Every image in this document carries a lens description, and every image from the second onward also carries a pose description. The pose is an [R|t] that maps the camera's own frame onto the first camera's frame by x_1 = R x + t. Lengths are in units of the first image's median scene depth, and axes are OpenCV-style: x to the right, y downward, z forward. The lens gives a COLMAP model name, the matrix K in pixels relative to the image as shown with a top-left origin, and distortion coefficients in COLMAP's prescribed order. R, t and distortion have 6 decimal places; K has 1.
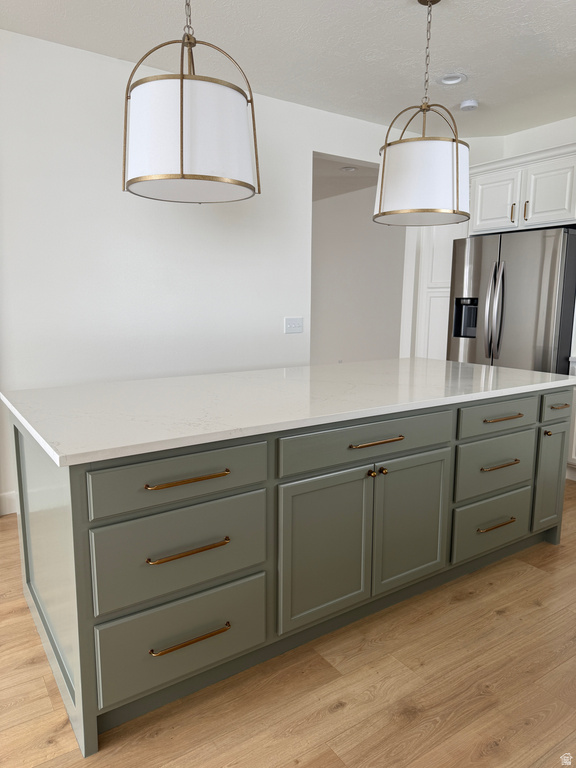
lens RADIAL K [[546.4, 0, 288.0], [0, 546.4, 384.0], [0, 0, 1]] dist [0.009014, 0.002099]
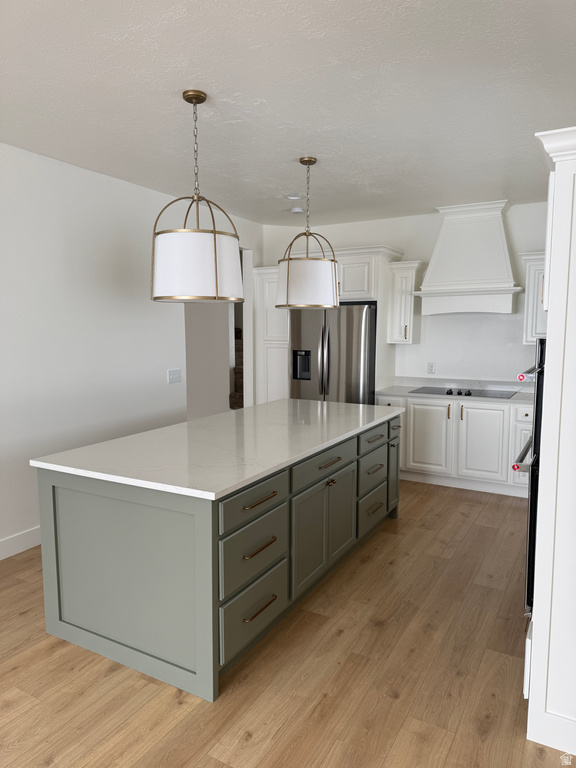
lens RADIAL K [[536.9, 0, 288.0], [0, 536.9, 384.0], [0, 0, 1]] dist [0.046221, -0.041688]
pose [[0.897329, -0.056280, 0.437760, -0.521243], [0.077732, 0.996485, -0.031225, -0.068596], [-0.434464, 0.062048, 0.898550, -0.291764]]
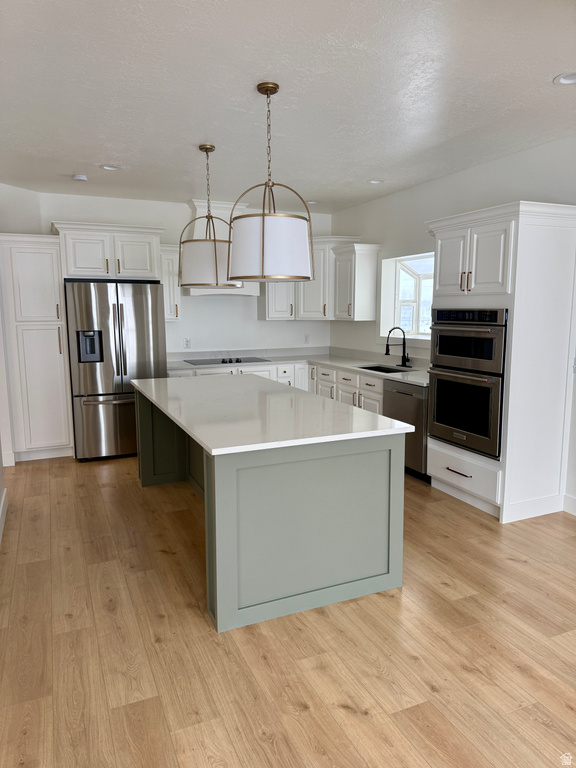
lens RADIAL K [[536.9, 0, 288.0], [0, 536.9, 384.0], [0, 0, 1]] dist [0.046221, -0.041688]
pose [[0.183798, -0.150682, 0.971346, -1.482370], [0.159850, 0.979608, 0.121717, -0.216429], [-0.969879, 0.132899, 0.204137, 0.611391]]
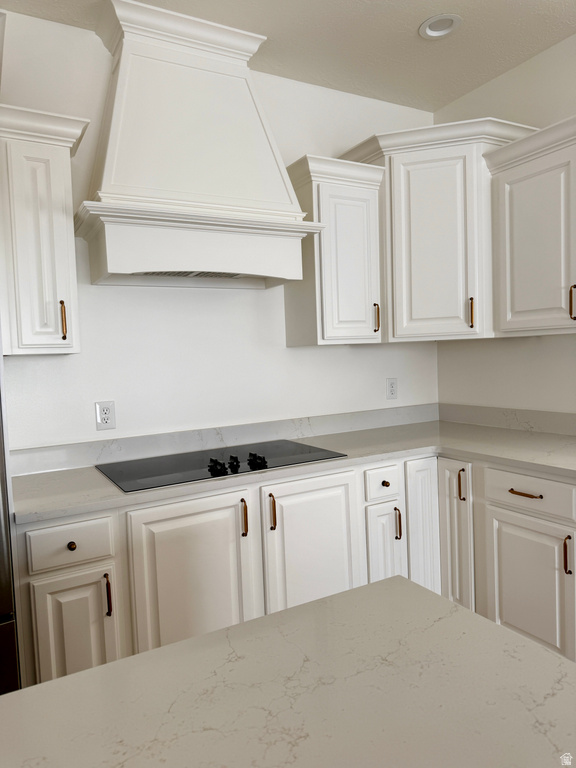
lens RADIAL K [[543.7, 0, 288.0], [0, 543.7, 384.0], [0, 0, 1]] dist [0.003502, -0.001836]
pose [[0.085633, -0.072659, 0.993674, 0.203141], [0.196000, 0.979077, 0.054701, -0.213995], [-0.976858, 0.190076, 0.098082, 1.222384]]
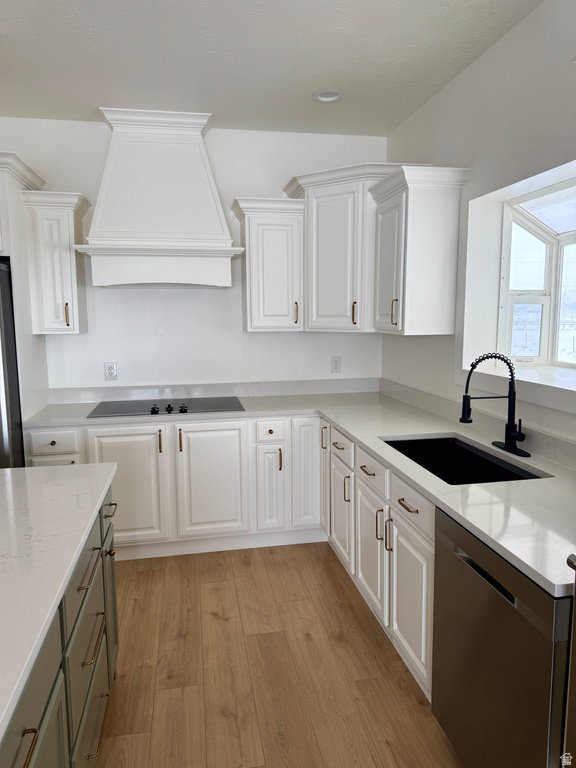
lens RADIAL K [[536.9, 0, 288.0], [0, 536.9, 384.0], [0, 0, 1]] dist [0.046221, -0.041688]
pose [[0.400966, -0.135679, 0.905990, -0.062442], [0.155453, 0.984706, 0.078668, -0.175581], [-0.902807, 0.109295, 0.415925, 0.530891]]
